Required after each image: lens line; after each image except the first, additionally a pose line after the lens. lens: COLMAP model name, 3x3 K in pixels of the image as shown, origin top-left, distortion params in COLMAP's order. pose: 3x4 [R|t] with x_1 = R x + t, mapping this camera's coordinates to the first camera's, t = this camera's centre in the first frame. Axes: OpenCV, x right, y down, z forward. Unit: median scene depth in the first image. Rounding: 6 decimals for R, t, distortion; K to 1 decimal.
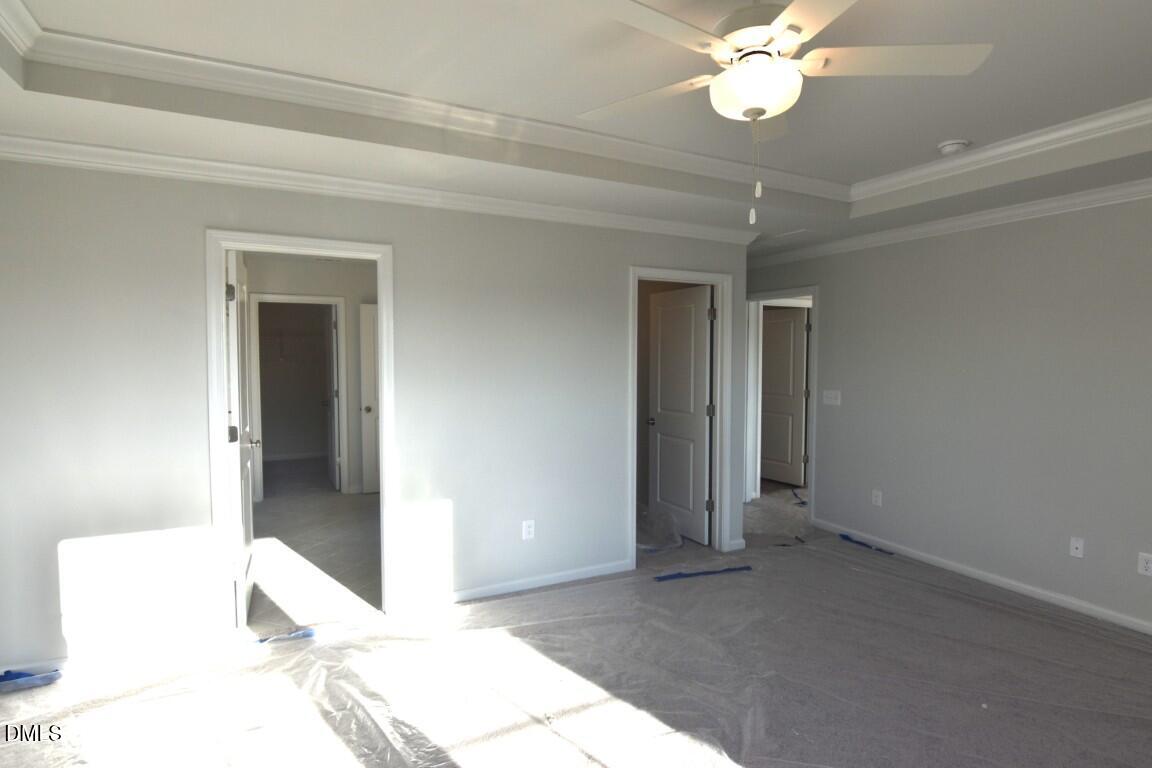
lens RADIAL K [[561.6, 0, 573.2], [0, 561.6, 379.4], [0, 0, 1]] dist [-0.009923, -0.006898]
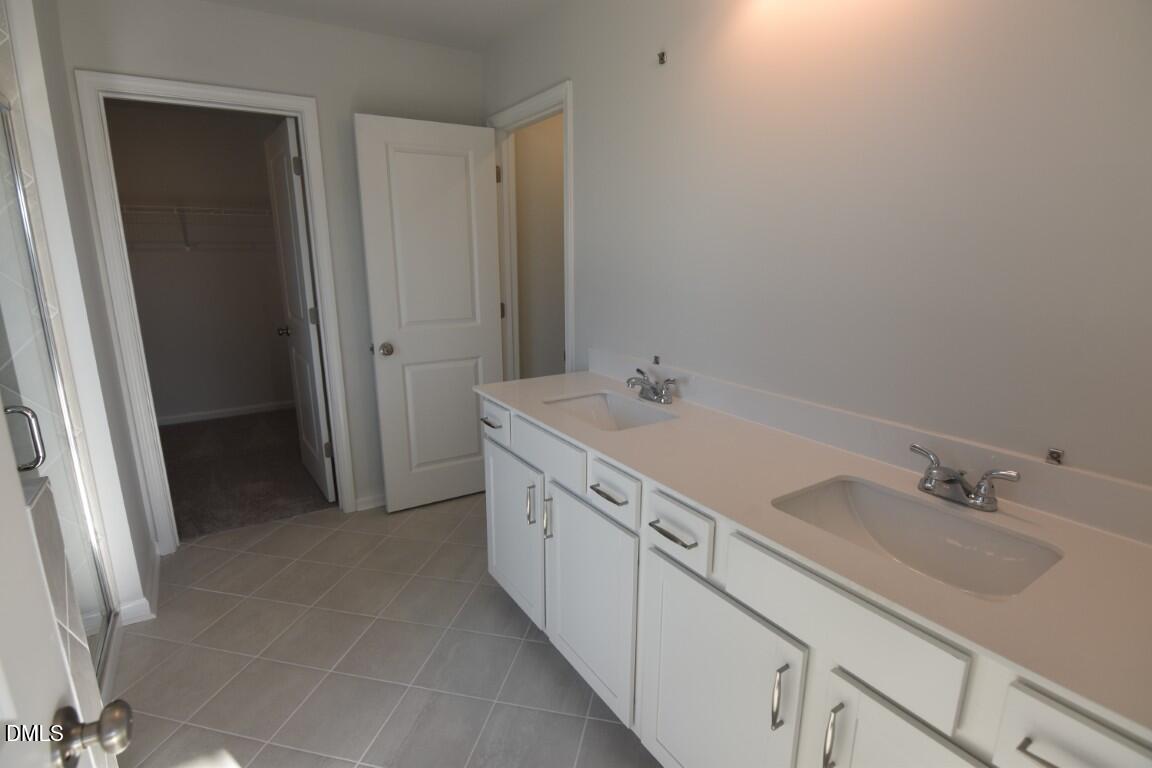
lens RADIAL K [[561.6, 0, 573.2], [0, 561.6, 379.4], [0, 0, 1]] dist [-0.009923, -0.006898]
pose [[0.994686, -0.023716, 0.100186, -0.252376], [0.004545, 0.982274, 0.187396, -0.010093], [-0.102854, -0.185944, 0.977162, 0.502189]]
